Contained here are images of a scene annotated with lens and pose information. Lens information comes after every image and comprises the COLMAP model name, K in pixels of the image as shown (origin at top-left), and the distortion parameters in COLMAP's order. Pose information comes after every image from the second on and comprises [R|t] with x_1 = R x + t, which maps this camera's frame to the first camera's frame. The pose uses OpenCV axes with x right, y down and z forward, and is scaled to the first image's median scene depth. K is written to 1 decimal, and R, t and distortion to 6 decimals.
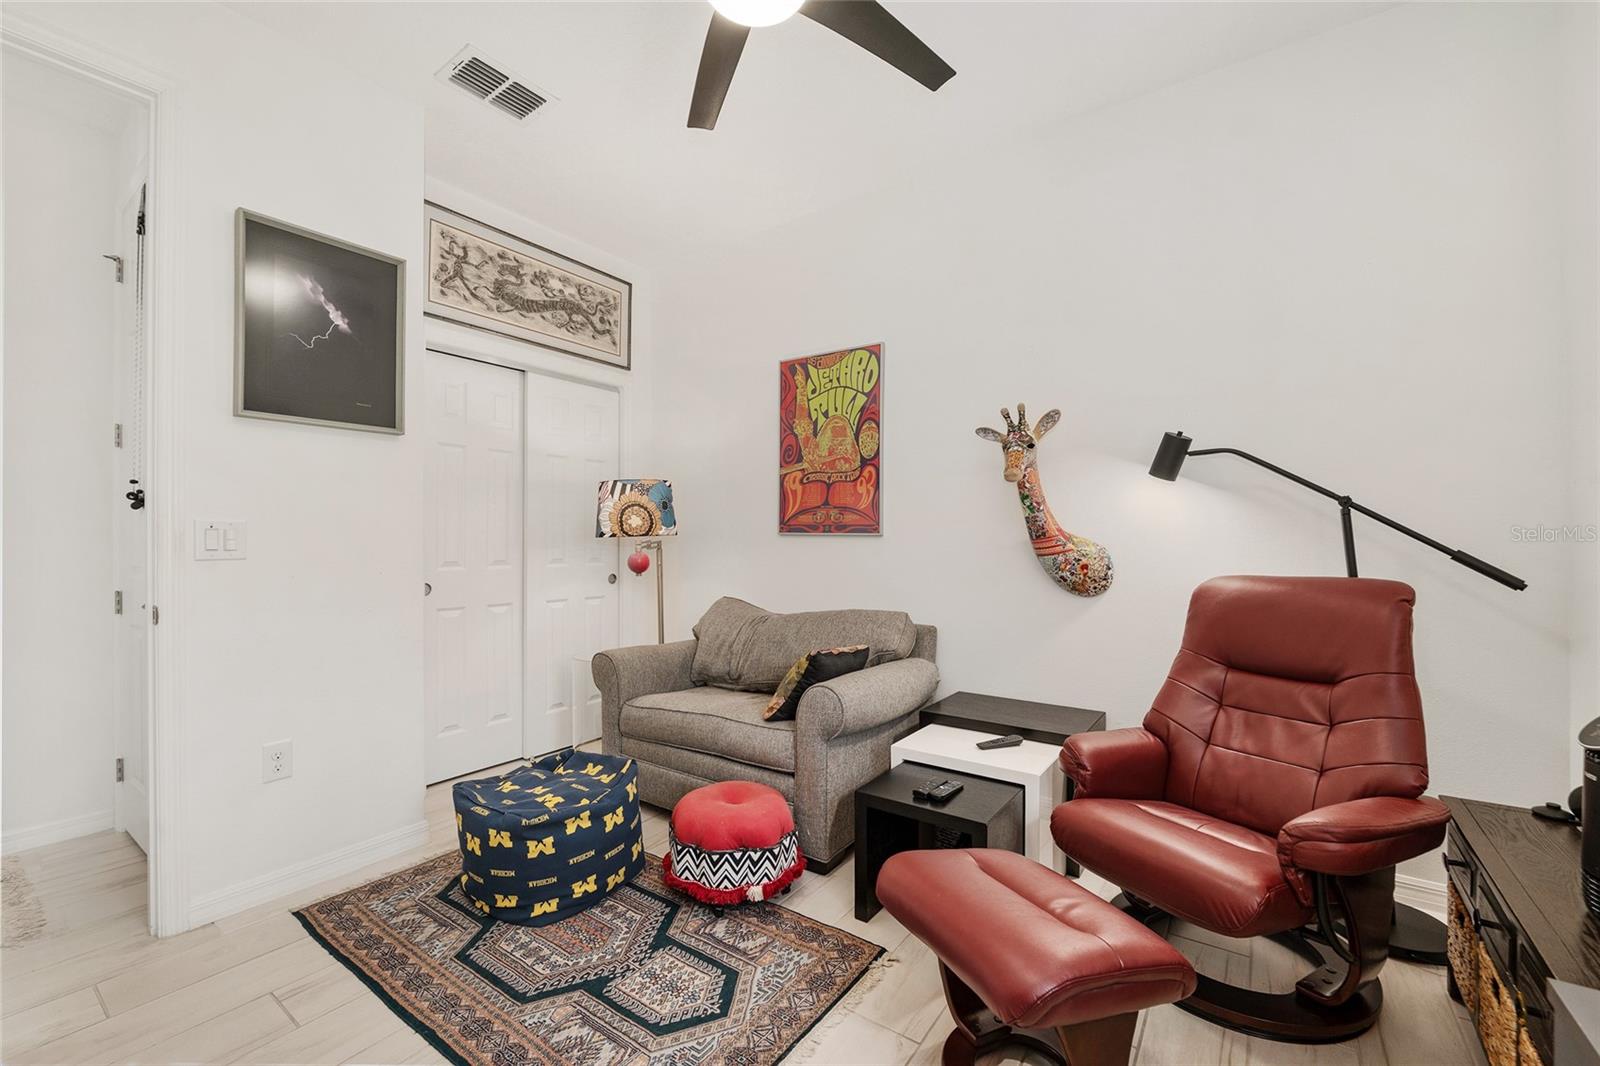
lens RADIAL K [[665.2, 0, 798.1], [0, 665.2, 535.7], [0, 0, 1]] dist [-0.008761, 0.000005]
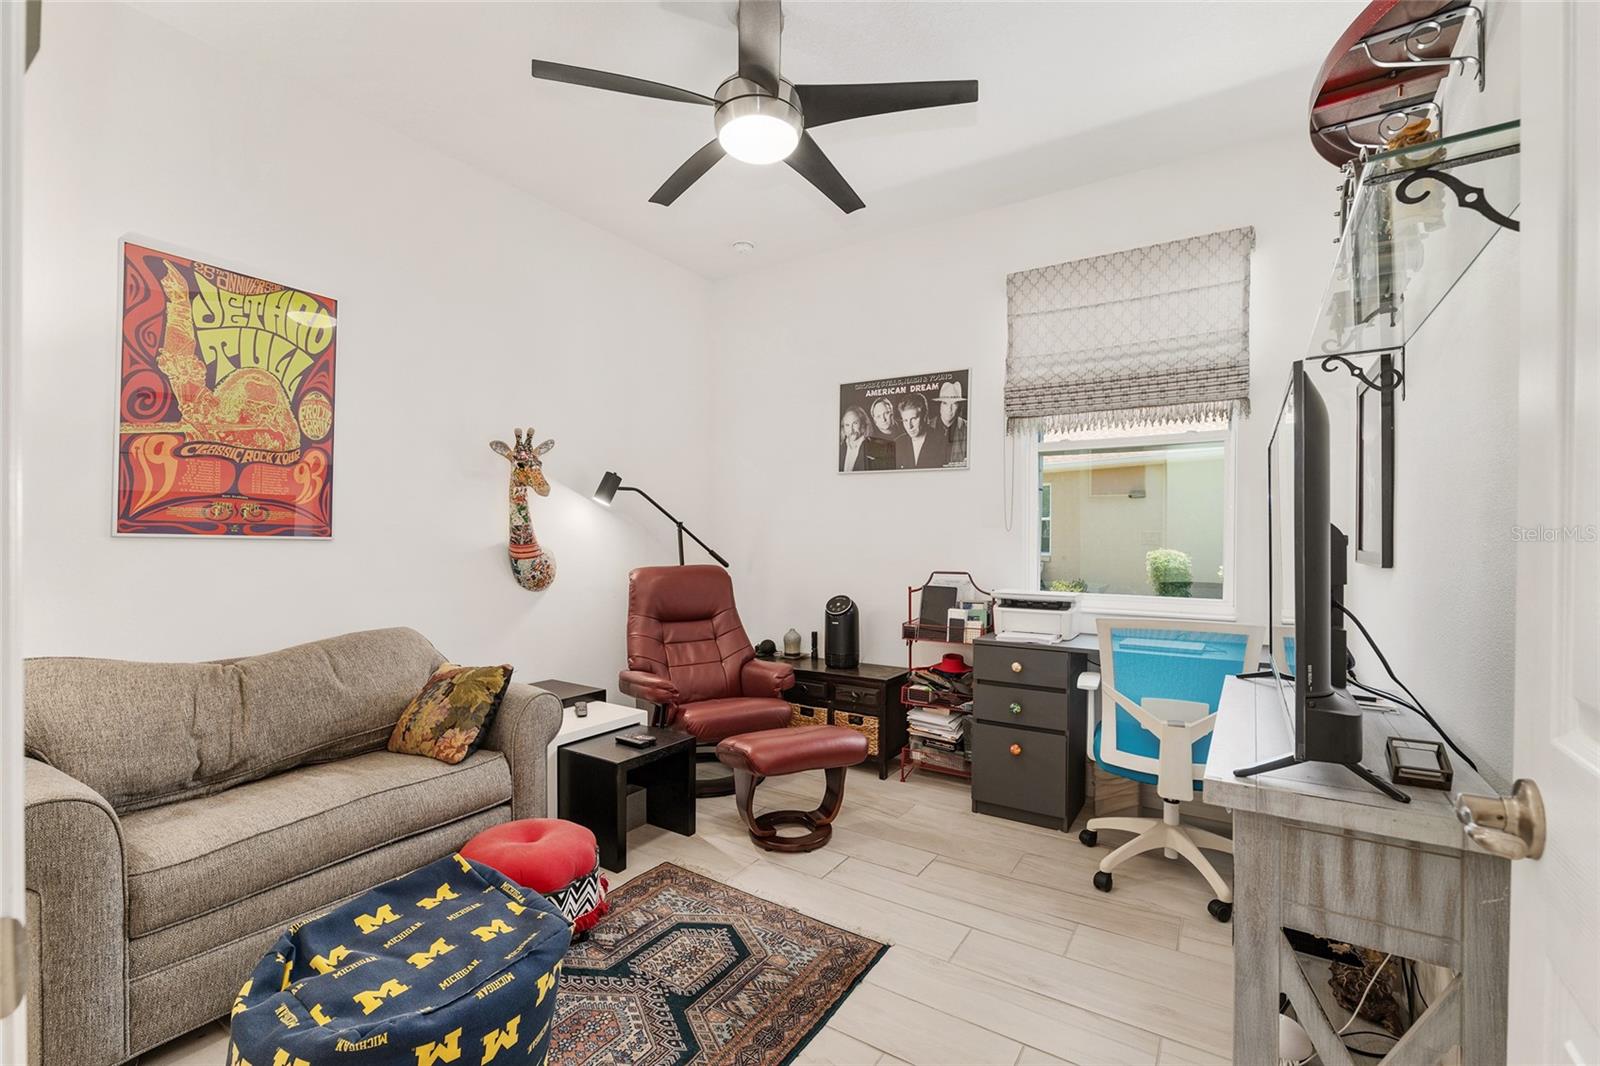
lens RADIAL K [[680.5, 0, 807.9], [0, 680.5, 541.8], [0, 0, 1]] dist [-0.001469, -0.000041]
pose [[-0.051129, 0.000204, 0.998692, -0.709098], [-0.012017, 0.999927, -0.000819, -0.004144], [-0.998620, -0.012043, -0.051123, 0.464638]]
